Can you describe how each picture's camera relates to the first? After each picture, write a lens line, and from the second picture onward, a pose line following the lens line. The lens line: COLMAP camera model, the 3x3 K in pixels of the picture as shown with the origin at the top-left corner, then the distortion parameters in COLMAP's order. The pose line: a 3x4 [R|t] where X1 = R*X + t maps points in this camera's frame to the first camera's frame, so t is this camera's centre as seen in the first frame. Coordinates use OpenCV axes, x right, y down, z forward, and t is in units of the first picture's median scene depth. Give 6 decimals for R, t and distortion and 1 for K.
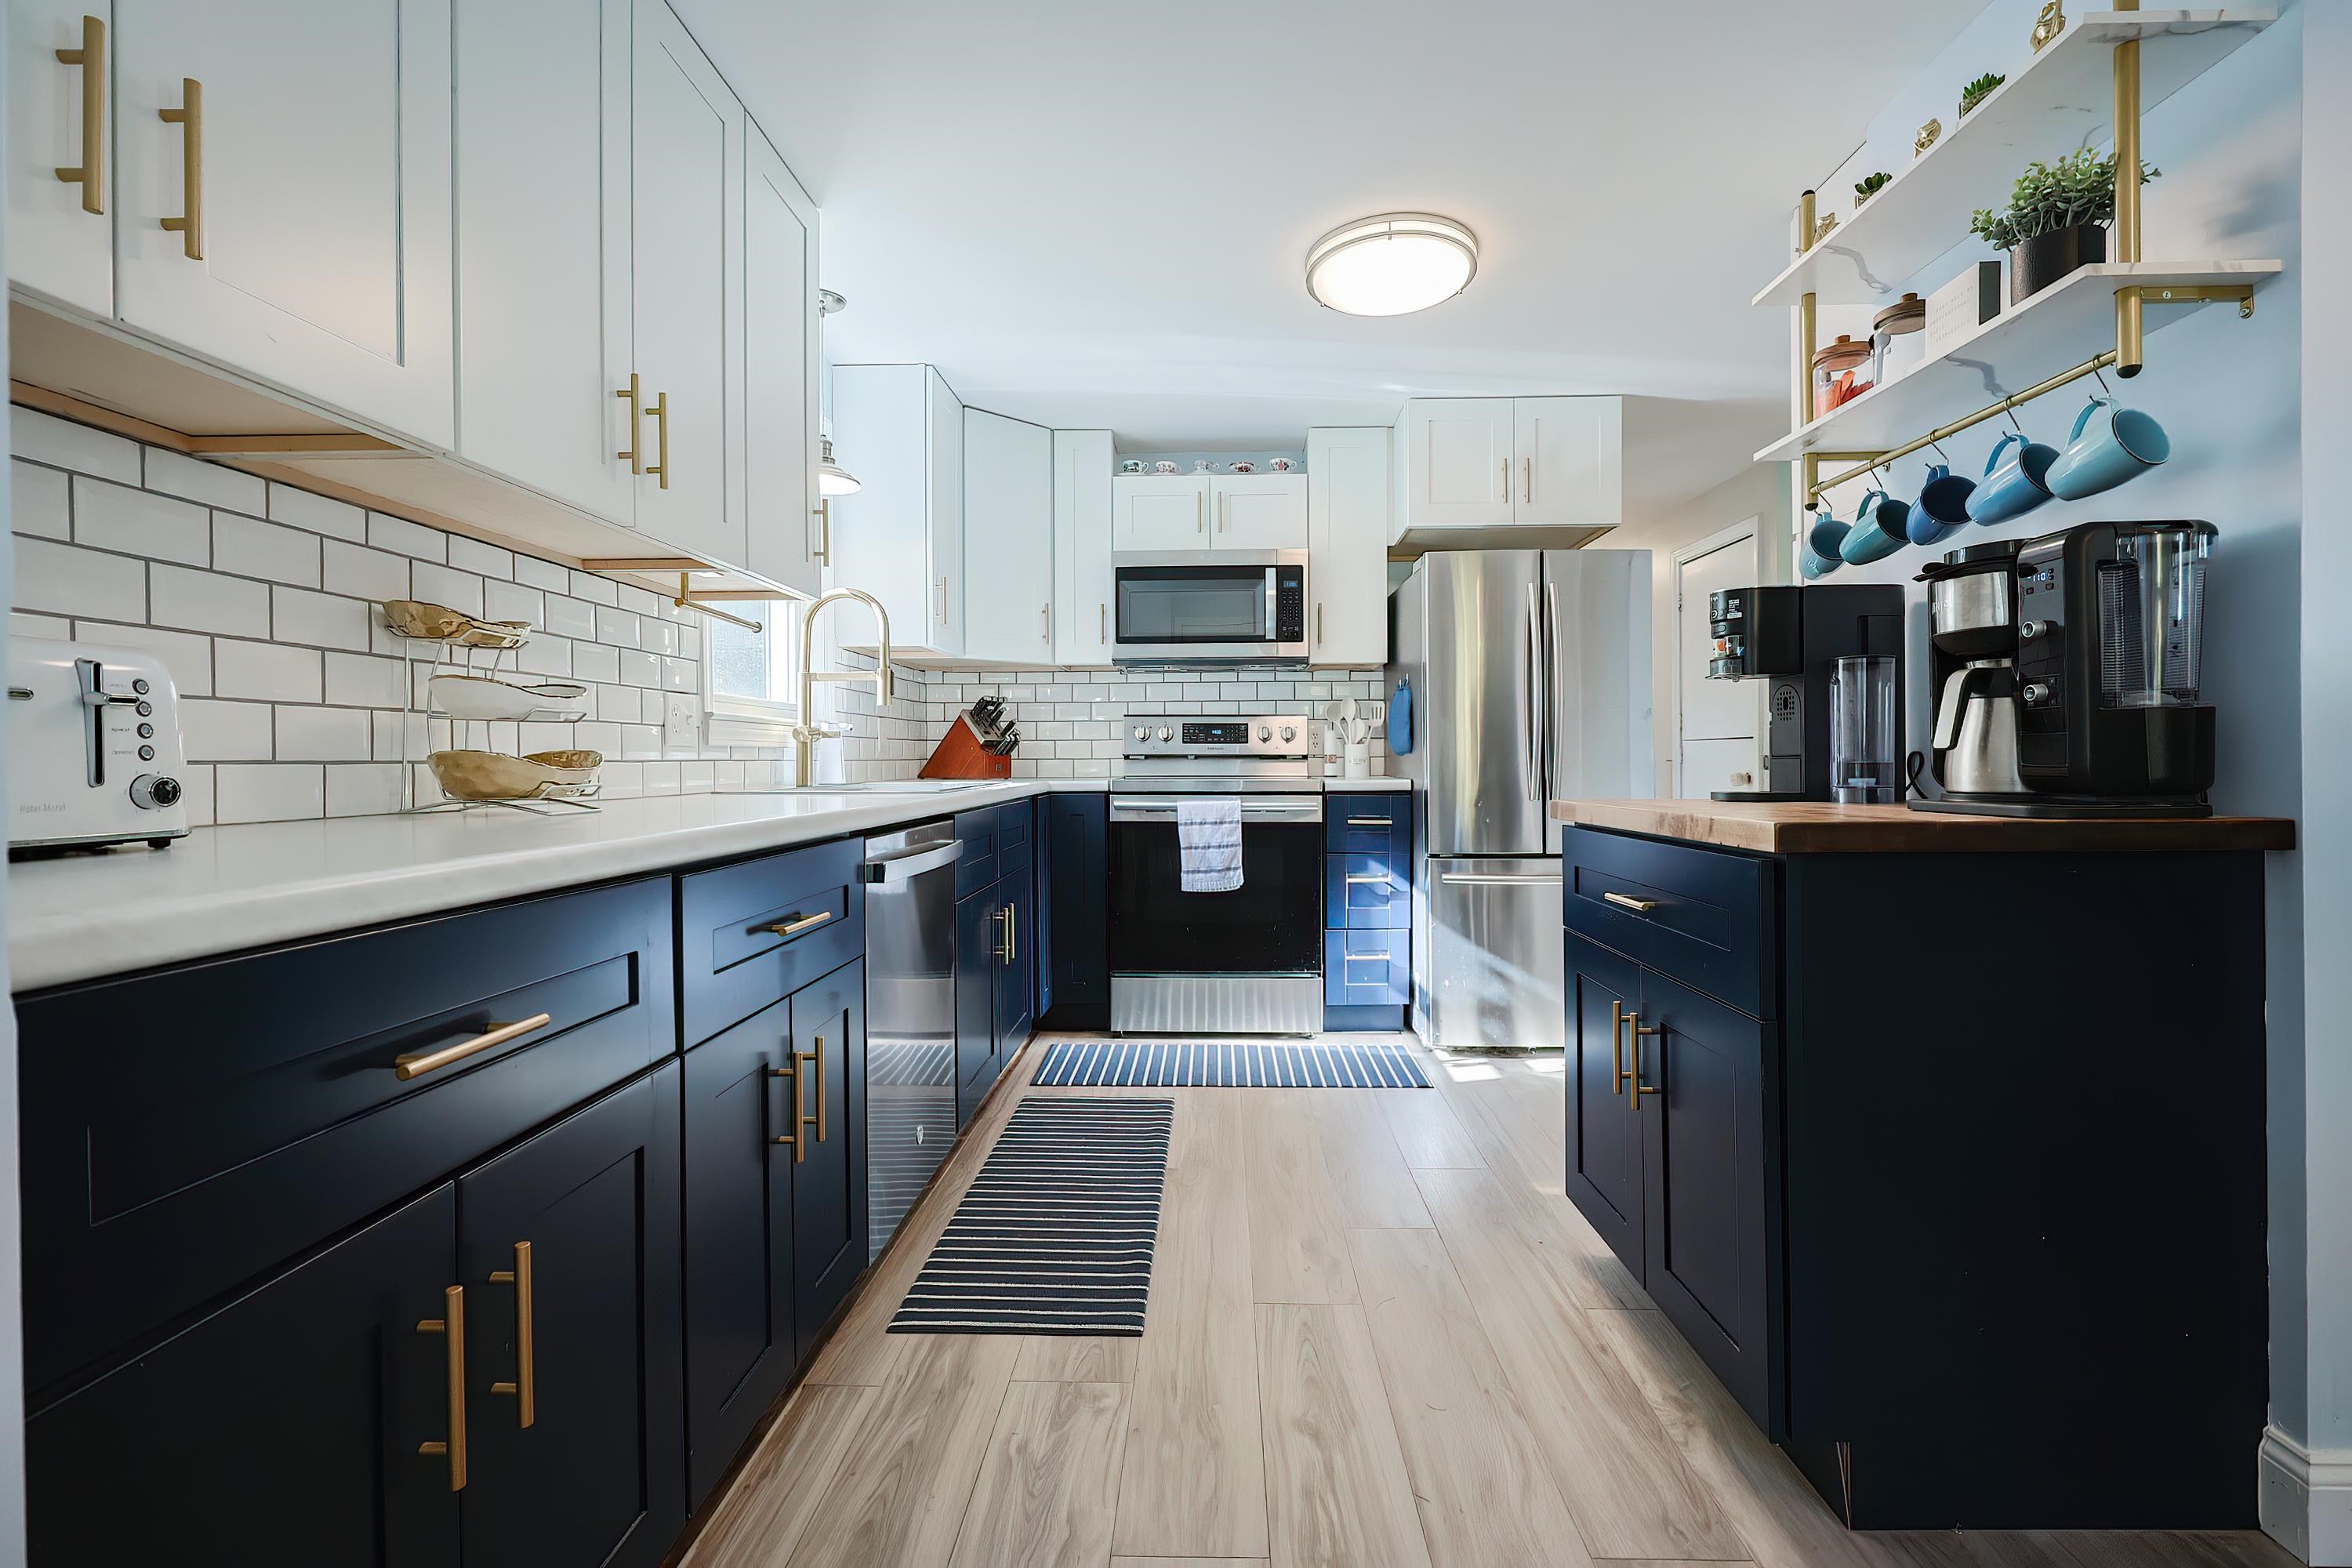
lens RADIAL K [[988.4, 0, 1175.3], [0, 988.4, 770.5], [0, 0, 1]] dist [-0.000132, 0.000015]
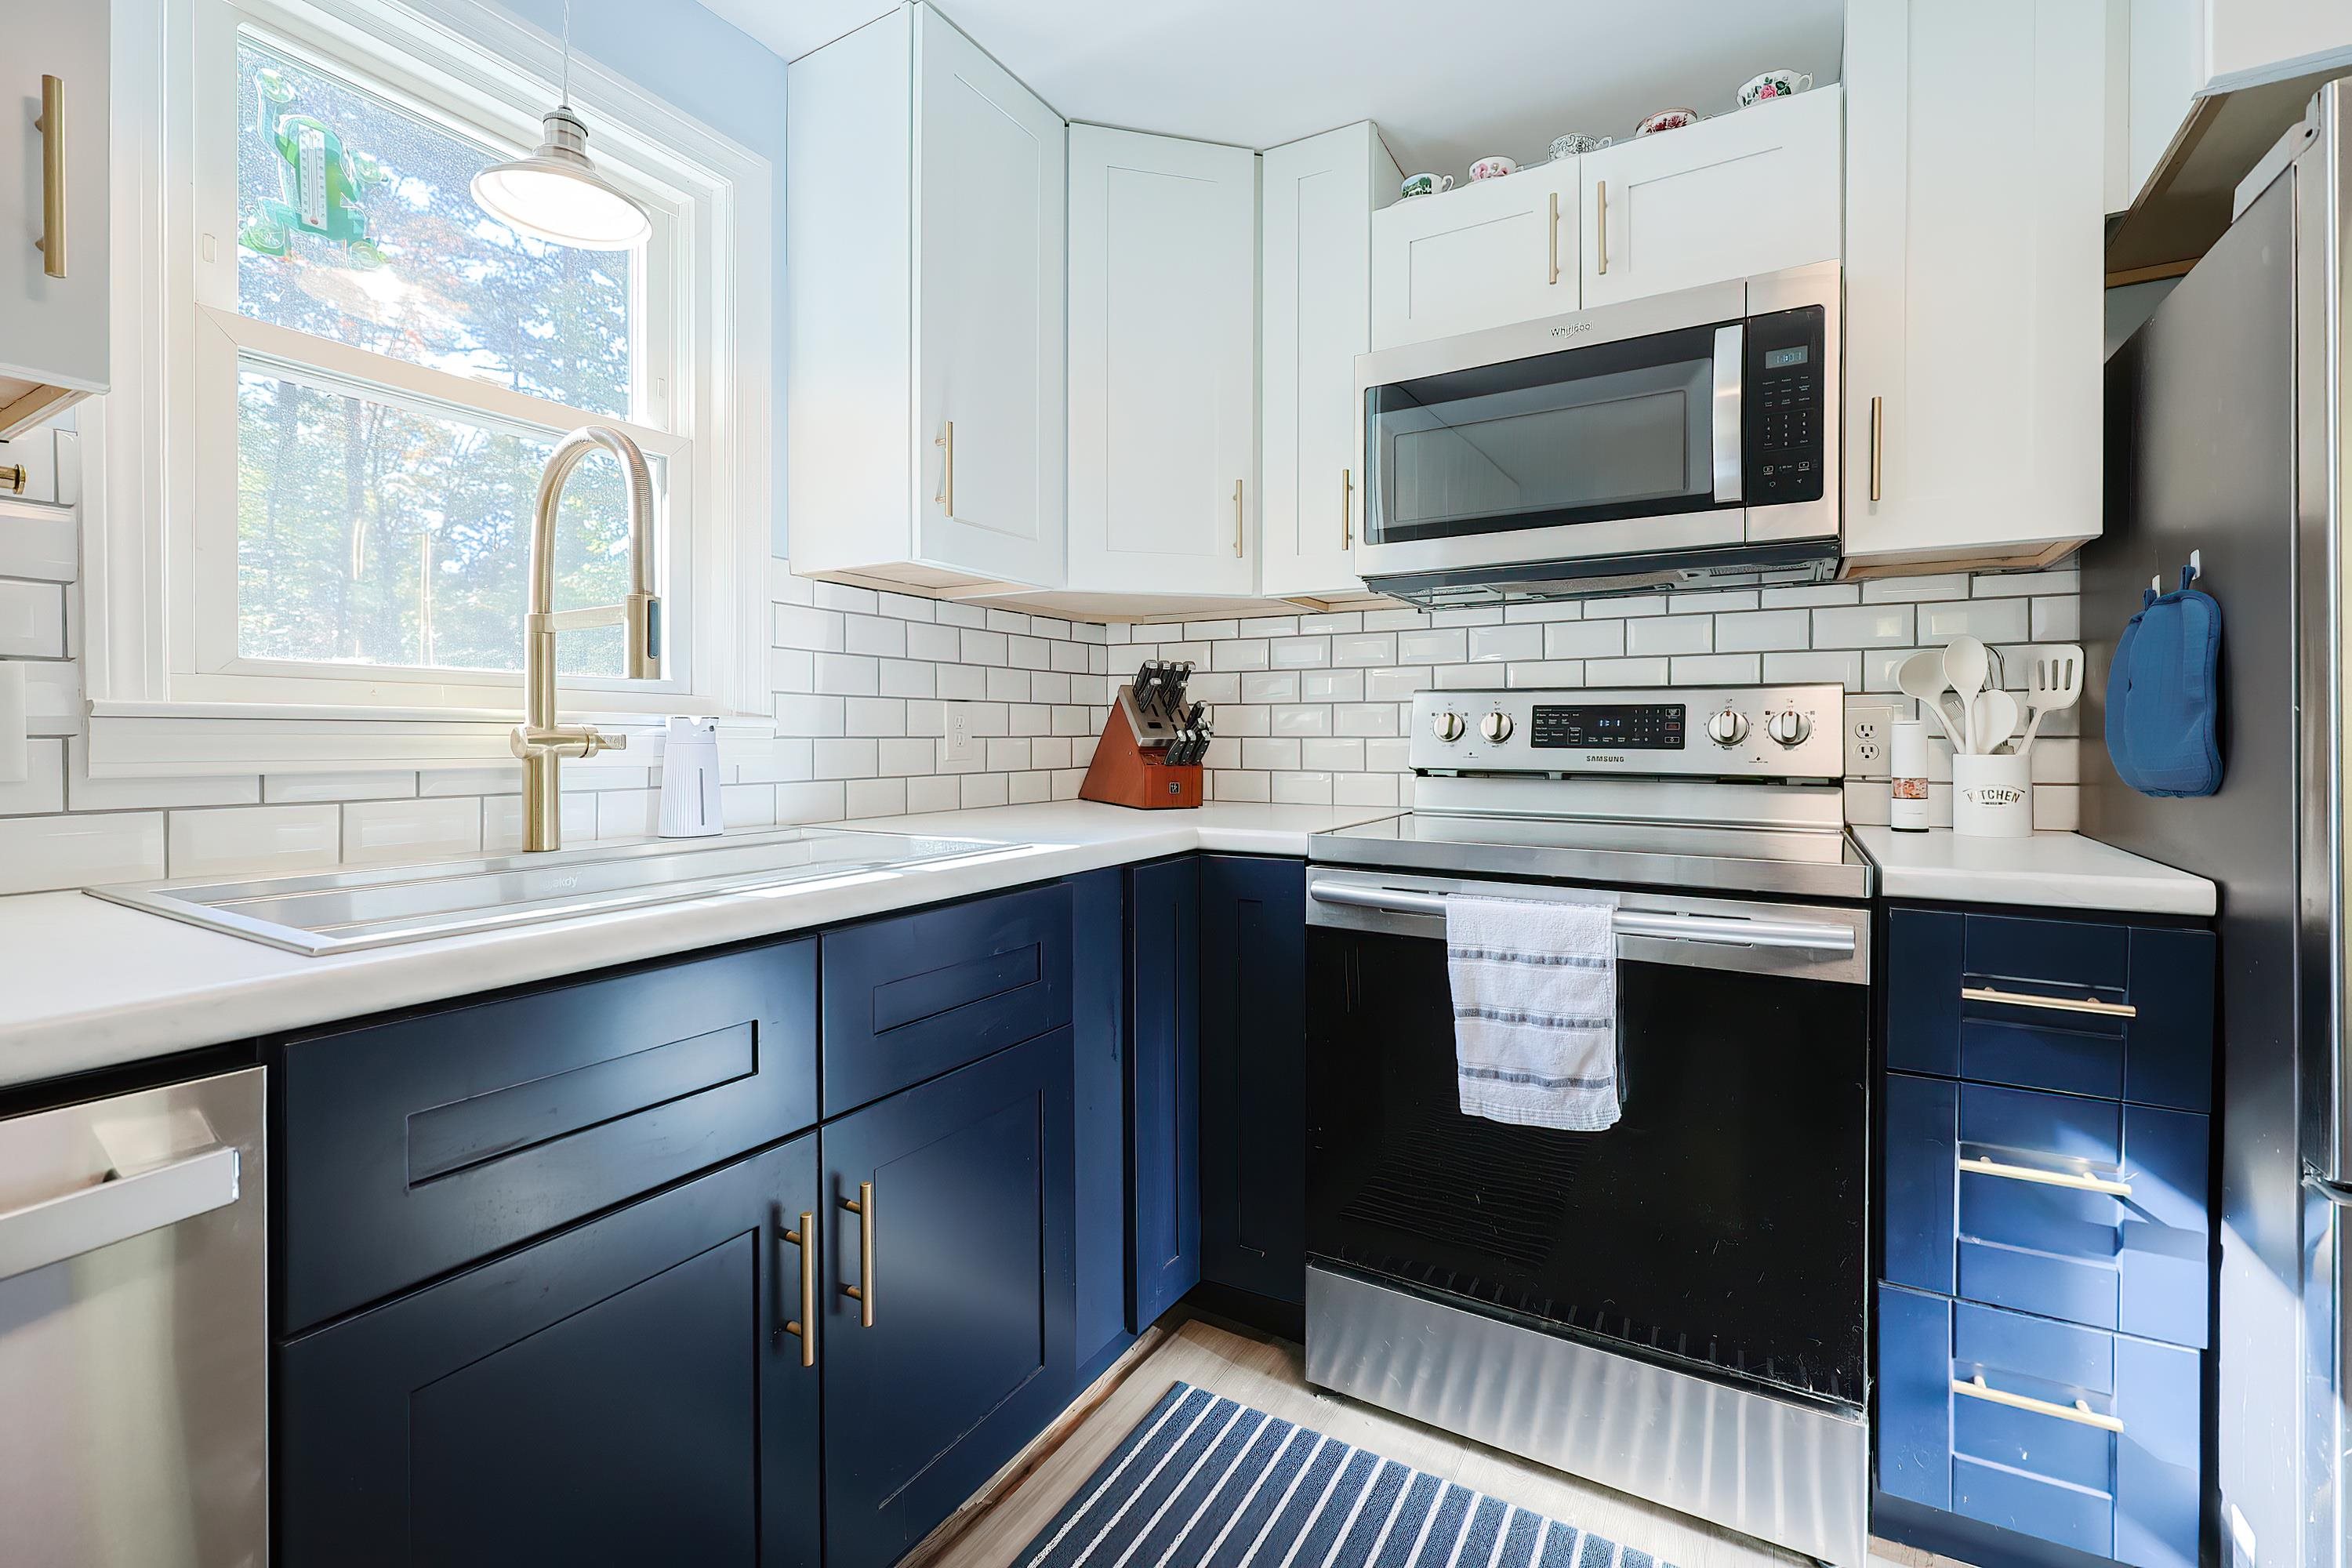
lens RADIAL K [[1000.6, 0, 1169.0], [0, 1000.6, 741.4], [0, 0, 1]] dist [0.000011, 0.000333]
pose [[0.878977, 0.008321, -0.476791, 0.098421], [-0.012008, 0.999917, -0.004686, -0.030243], [0.476712, 0.009844, 0.879004, 0.566665]]
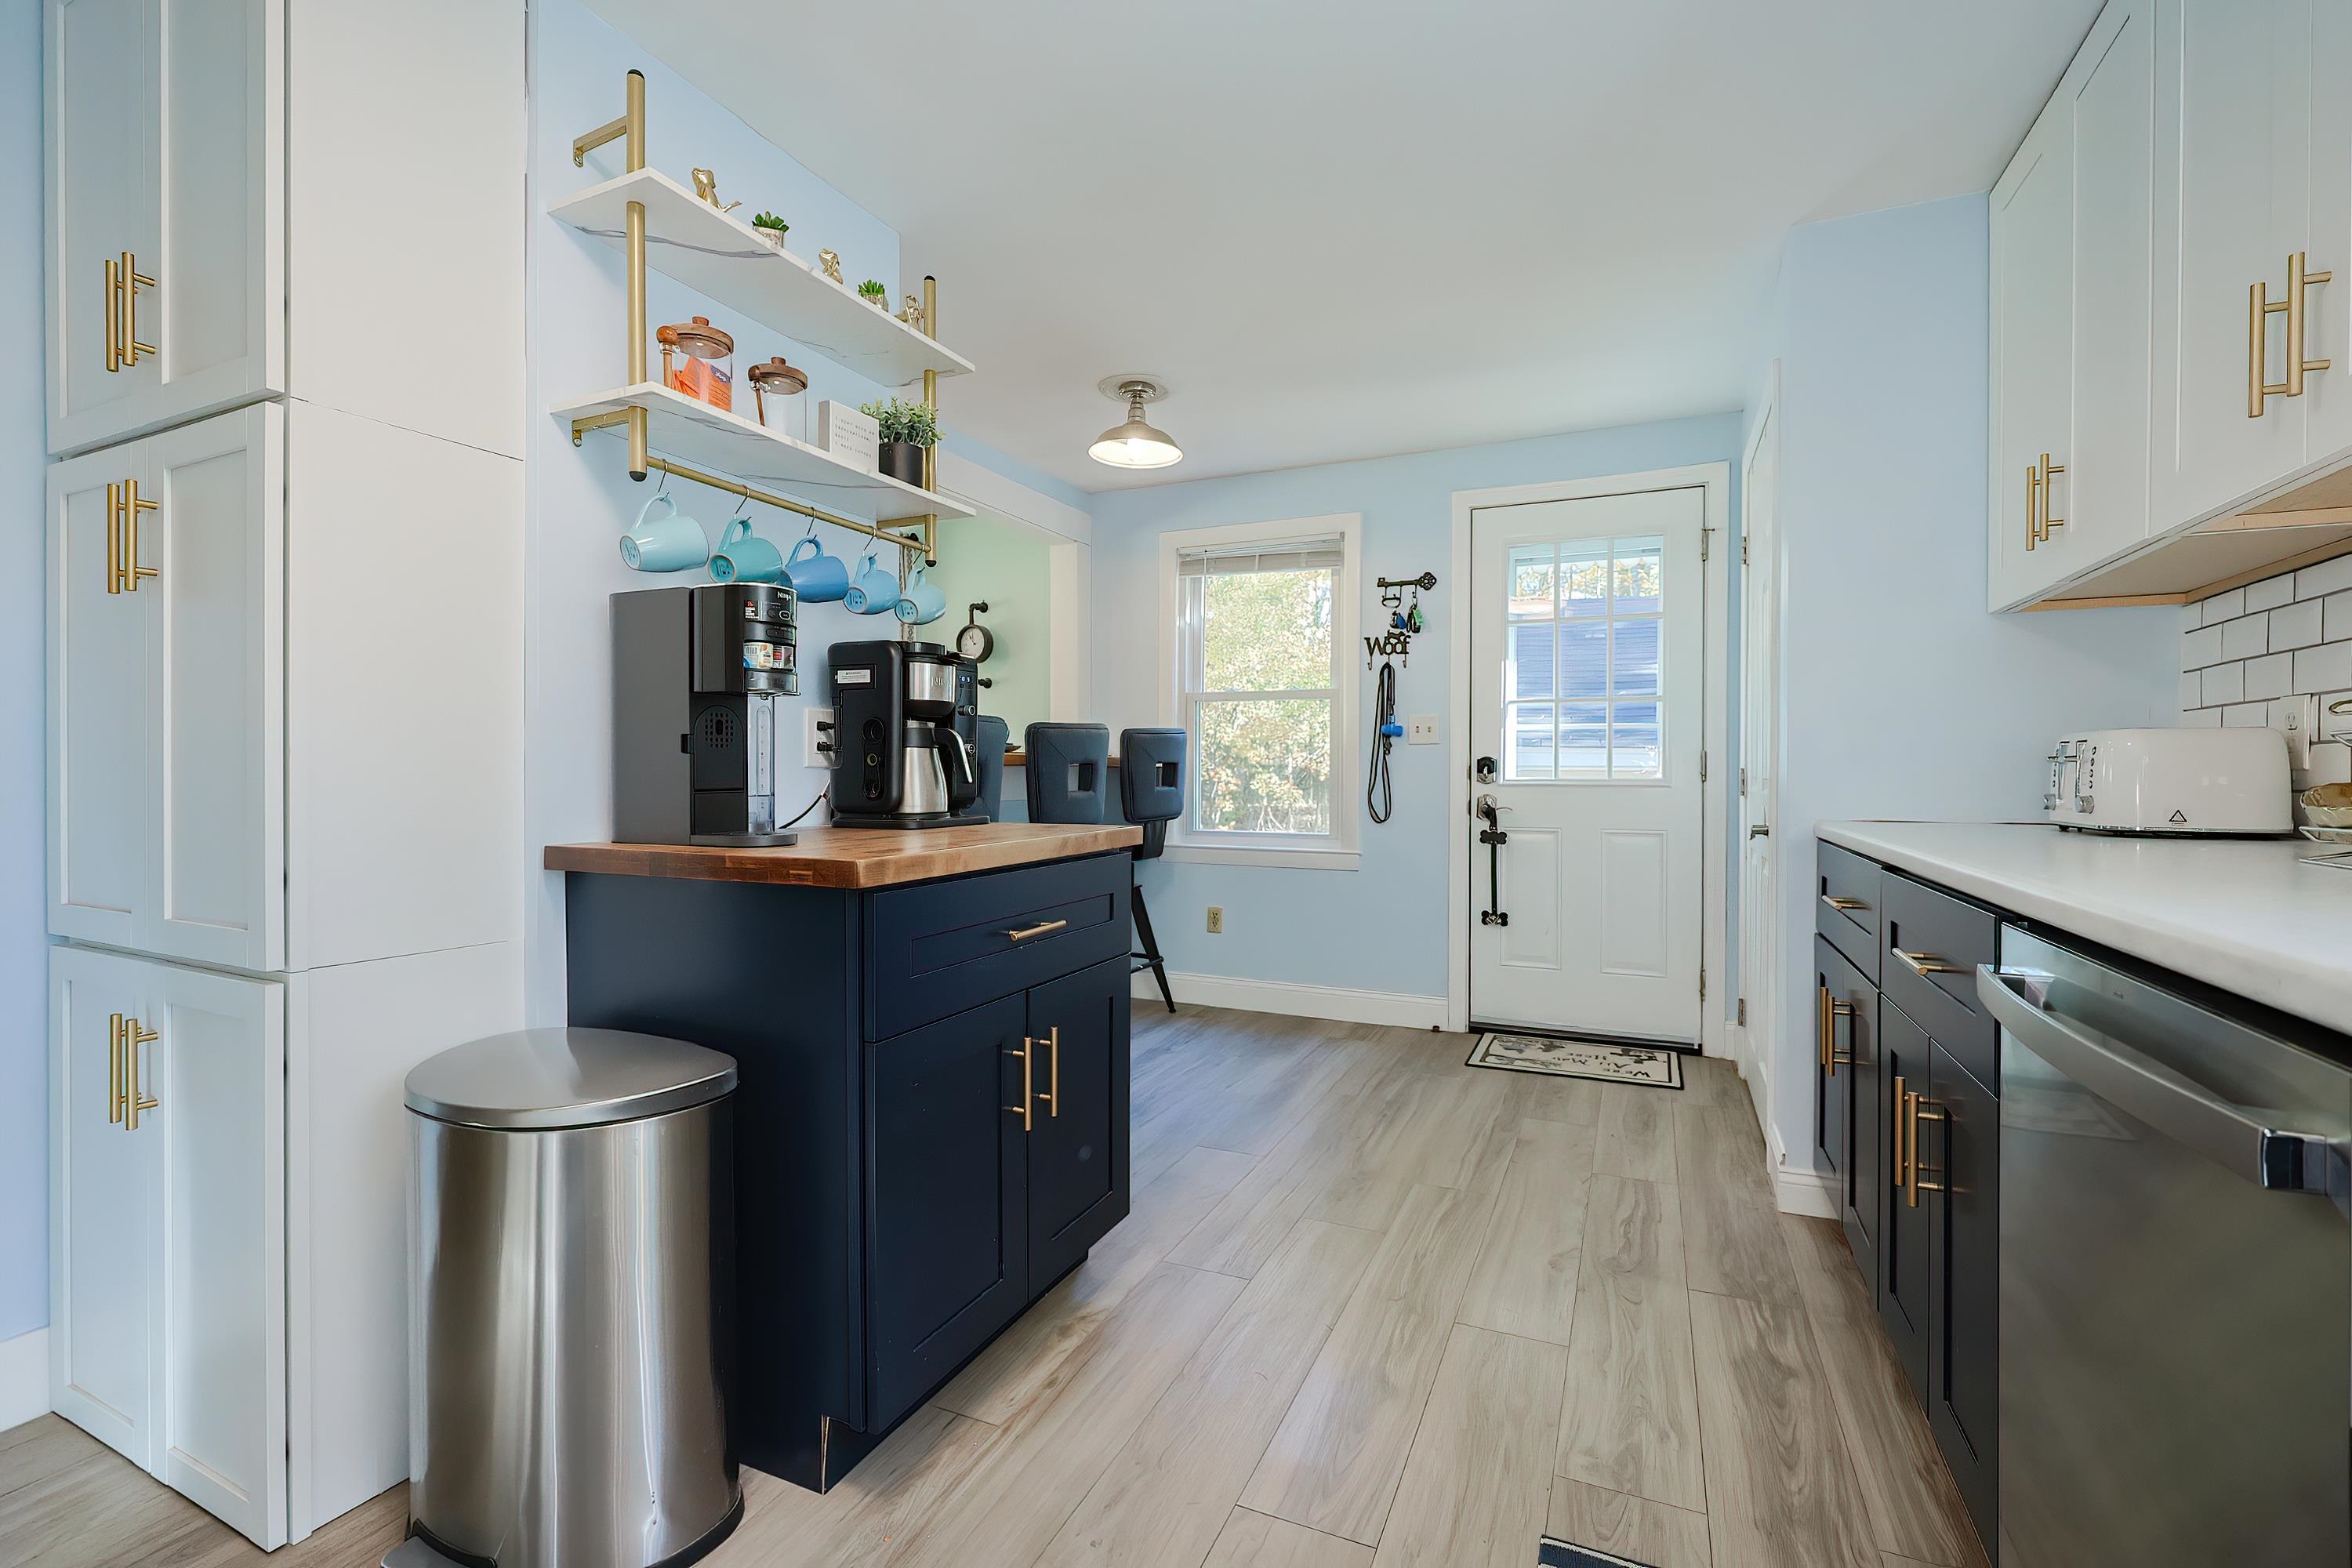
lens RADIAL K [[1005.9, 0, 1166.9], [0, 1005.9, 778.1], [0, 0, 1]] dist [-0.002293, -0.000313]
pose [[-0.921386, 0.002033, 0.388643, -0.033188], [0.008111, 0.999869, 0.013998, -0.018336], [-0.388564, 0.016050, -0.921282, 0.875236]]
